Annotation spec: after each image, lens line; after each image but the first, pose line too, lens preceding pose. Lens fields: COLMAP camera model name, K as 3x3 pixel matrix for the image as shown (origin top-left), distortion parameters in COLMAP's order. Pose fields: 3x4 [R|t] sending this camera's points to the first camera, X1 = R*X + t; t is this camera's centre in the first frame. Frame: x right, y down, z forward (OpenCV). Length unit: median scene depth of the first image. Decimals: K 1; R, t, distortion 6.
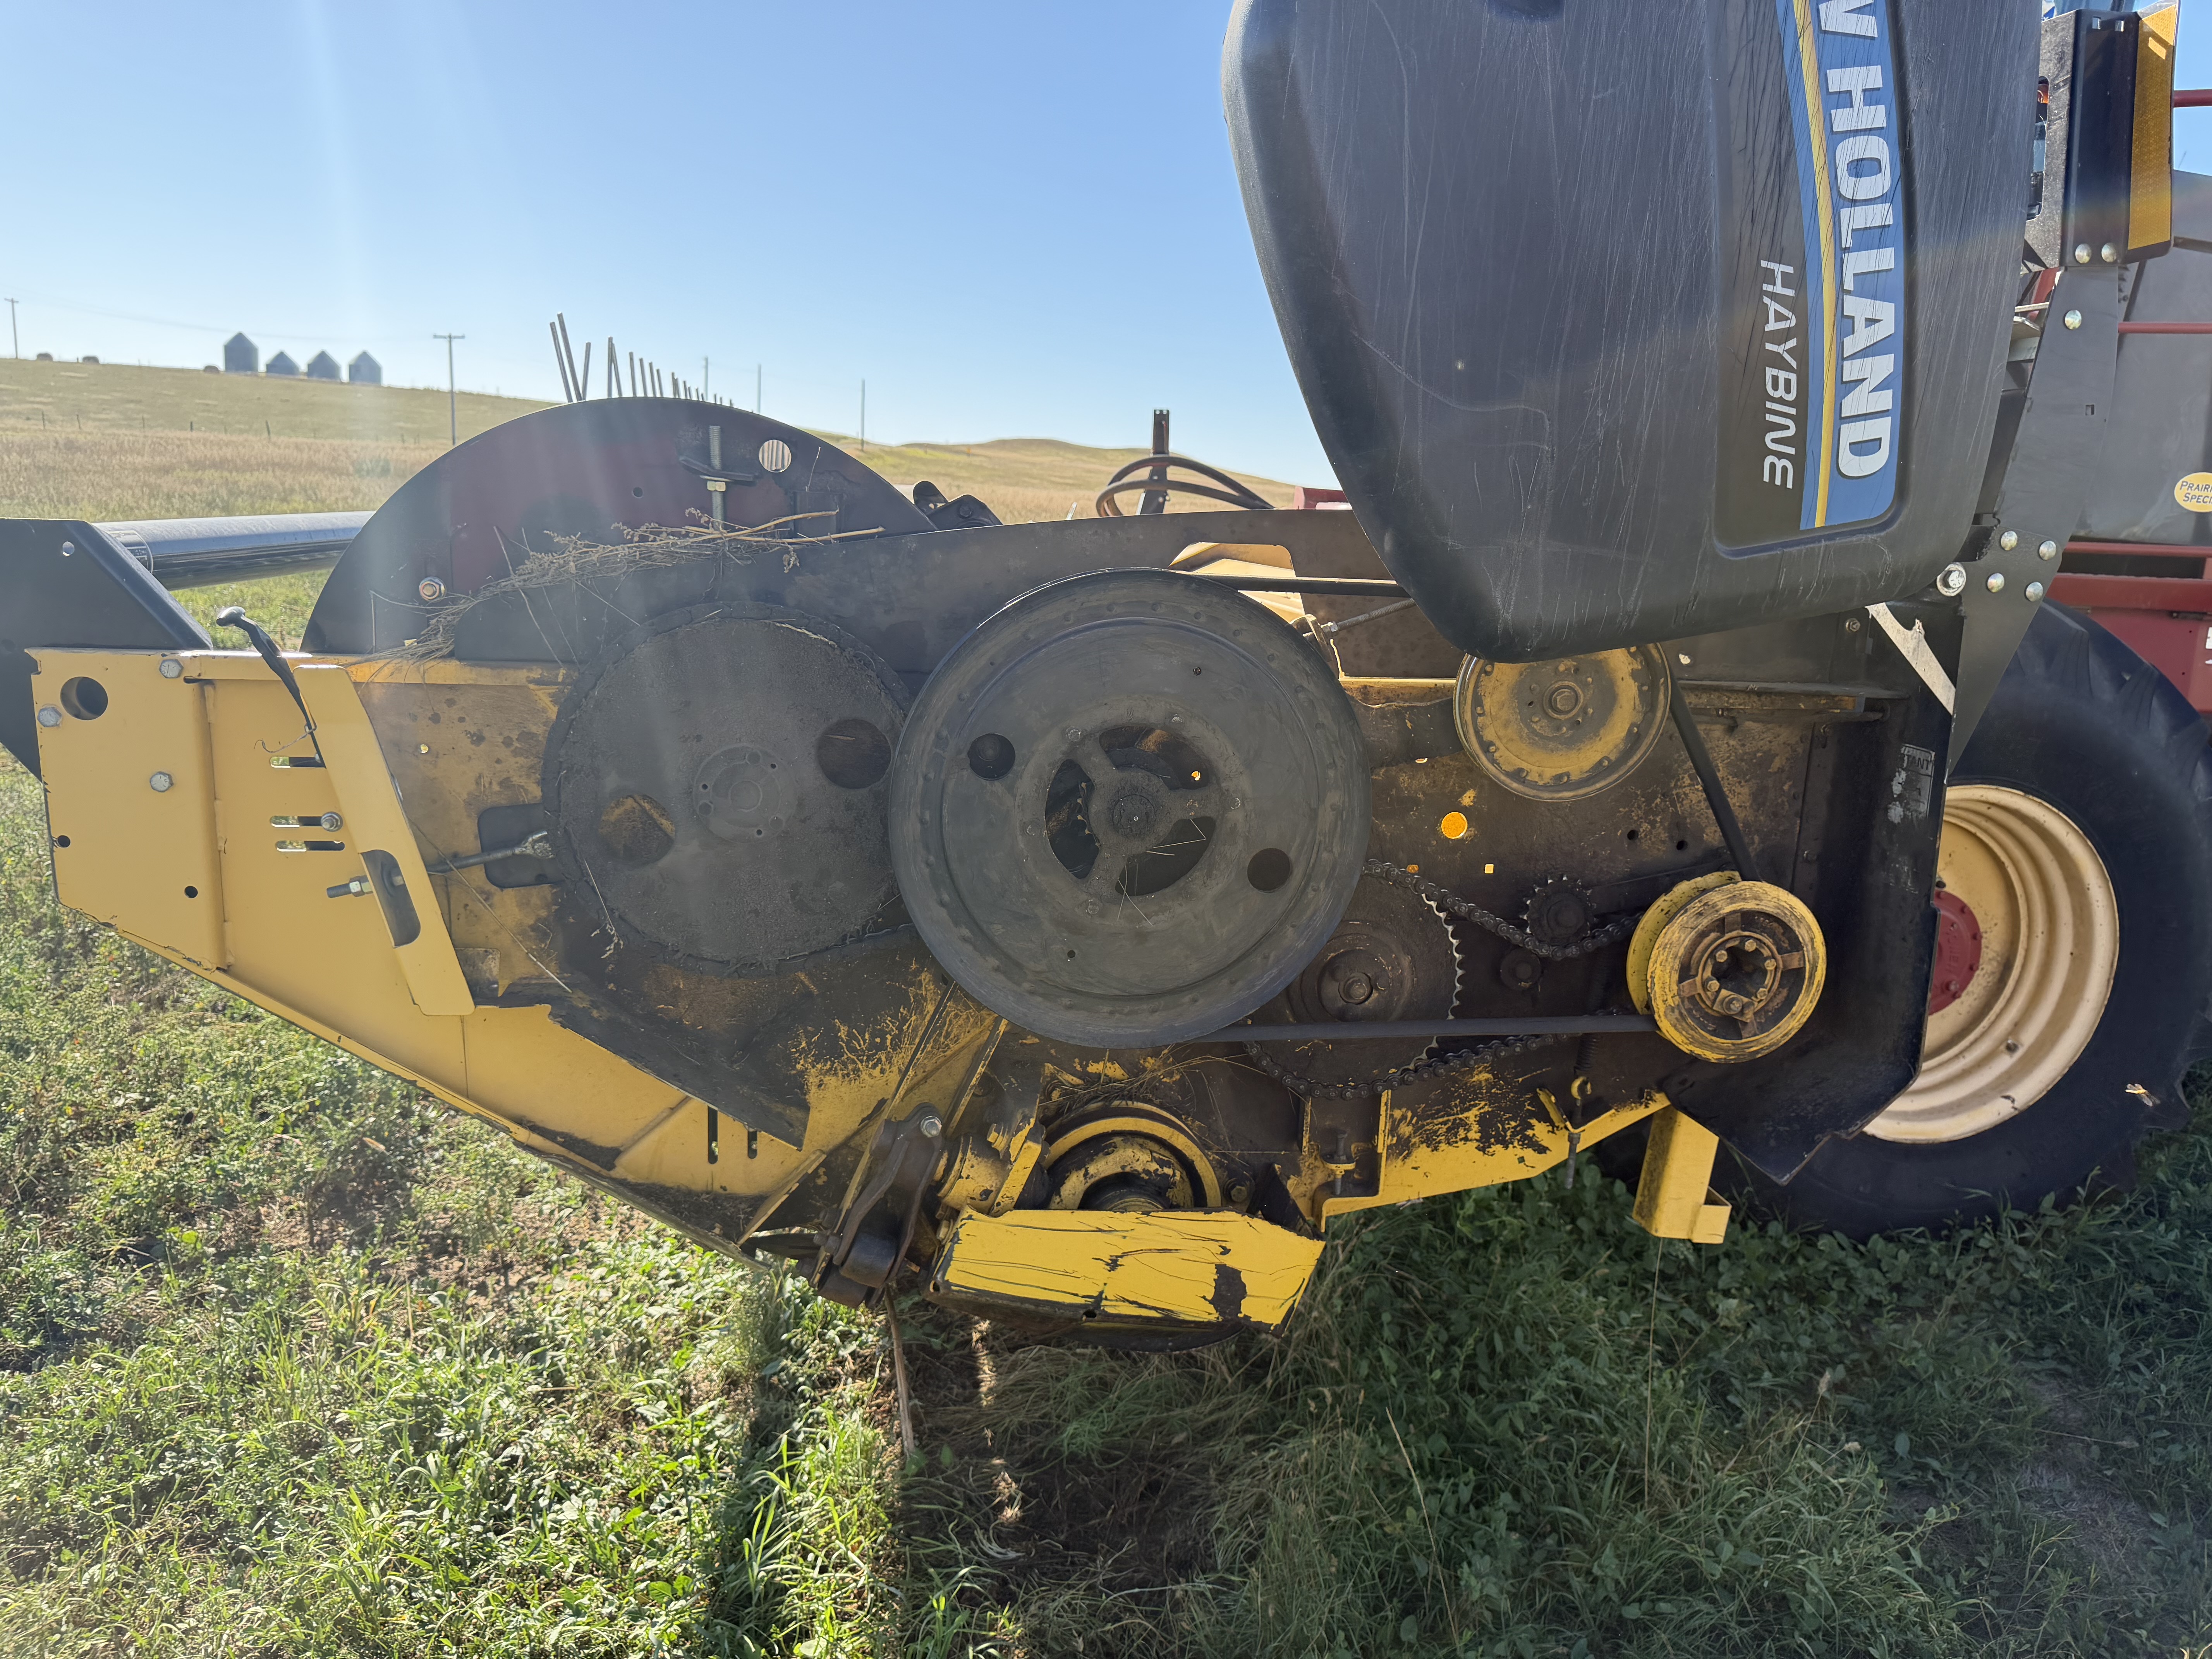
lens RADIAL K [[1530.4, 0, 1106.0], [0, 1530.4, 829.5], [0, 0, 1]] dist [0.001863, 0.001559]
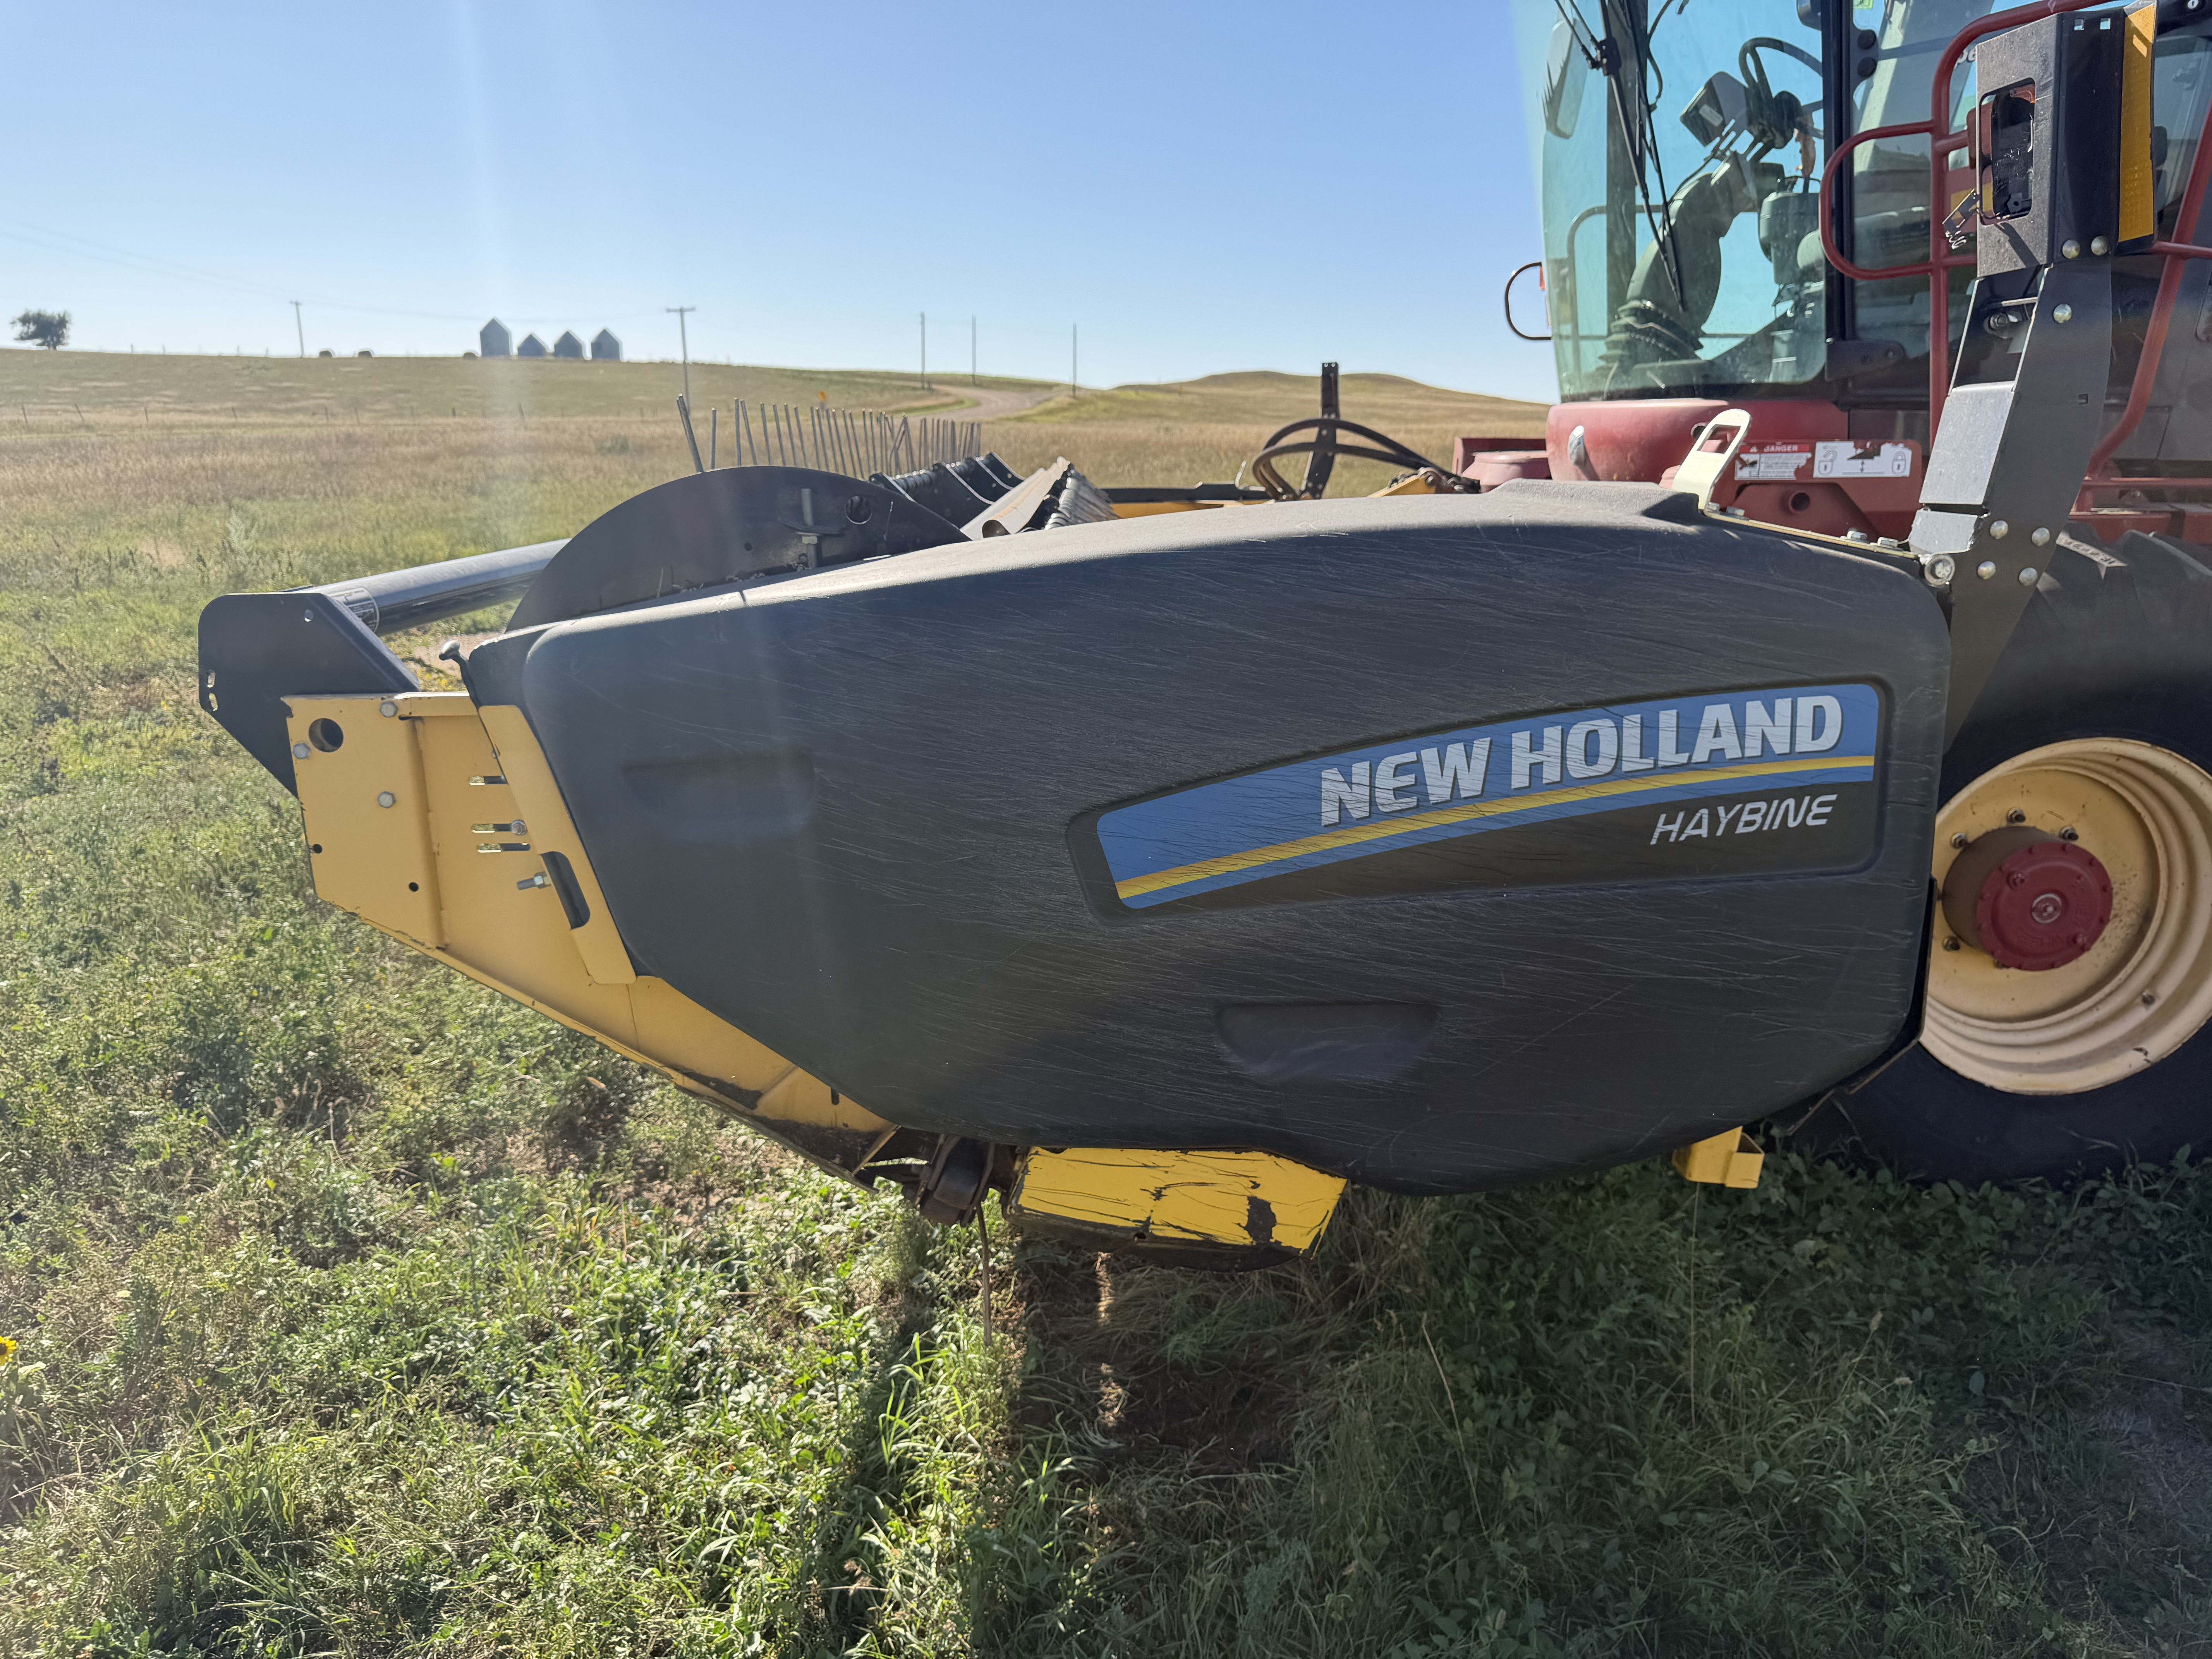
lens RADIAL K [[1541.9, 0, 1117.0], [0, 1541.9, 845.6], [0, 0, 1]] dist [0.040779, -0.051354]
pose [[0.988724, -0.015610, -0.148931, 0.114892], [0.023267, 0.998488, 0.049810, -0.031132], [0.147928, -0.052714, 0.987592, -0.116912]]
